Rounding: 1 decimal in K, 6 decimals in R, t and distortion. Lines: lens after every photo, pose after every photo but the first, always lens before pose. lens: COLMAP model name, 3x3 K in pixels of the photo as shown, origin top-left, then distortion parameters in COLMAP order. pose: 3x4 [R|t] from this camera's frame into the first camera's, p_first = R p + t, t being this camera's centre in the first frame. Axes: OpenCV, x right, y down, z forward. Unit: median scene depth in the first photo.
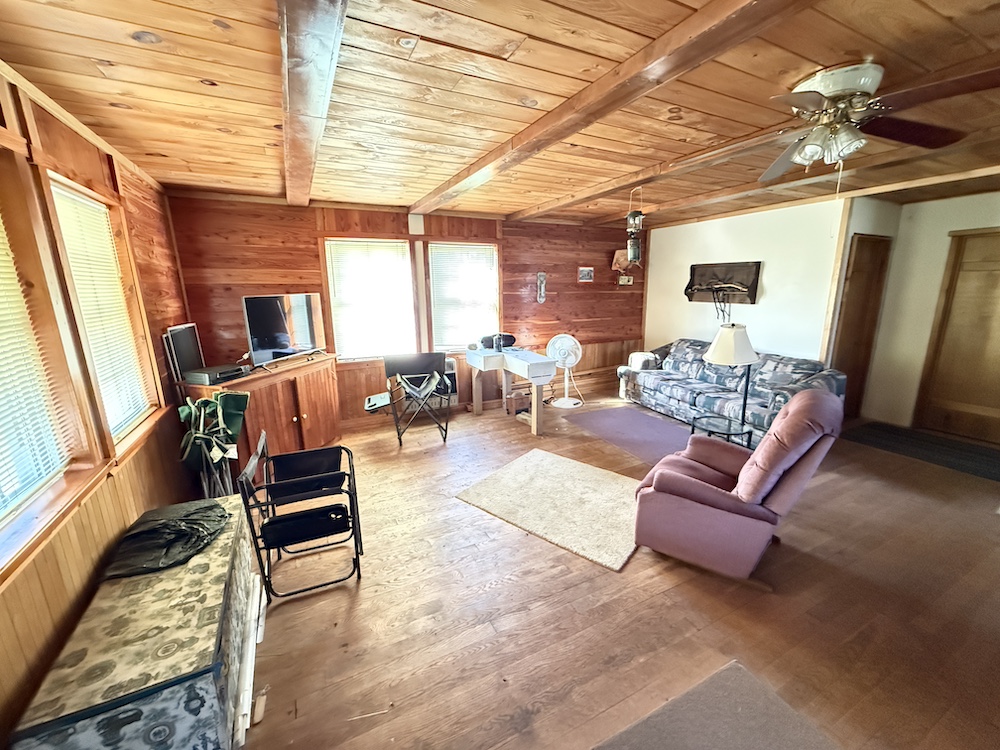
lens RADIAL K [[402.1, 0, 500.0], [0, 402.1, 375.0], [0, 0, 1]] dist [-0.000064, -0.000001]
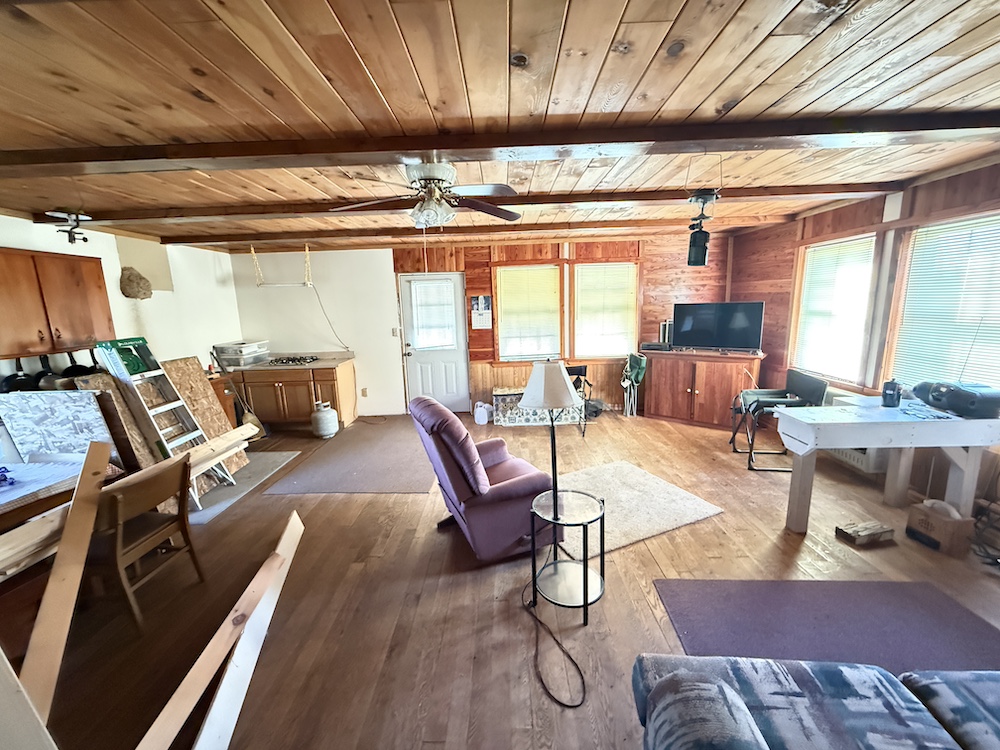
lens RADIAL K [[402.1, 0, 500.0], [0, 402.1, 375.0], [0, 0, 1]] dist [-0.000064, -0.000001]
pose [[-0.463261, 0.180285, -0.867691, 0.821803], [-0.160987, 0.945680, 0.282440, -0.189118], [0.871477, 0.270530, -0.409073, 0.797665]]
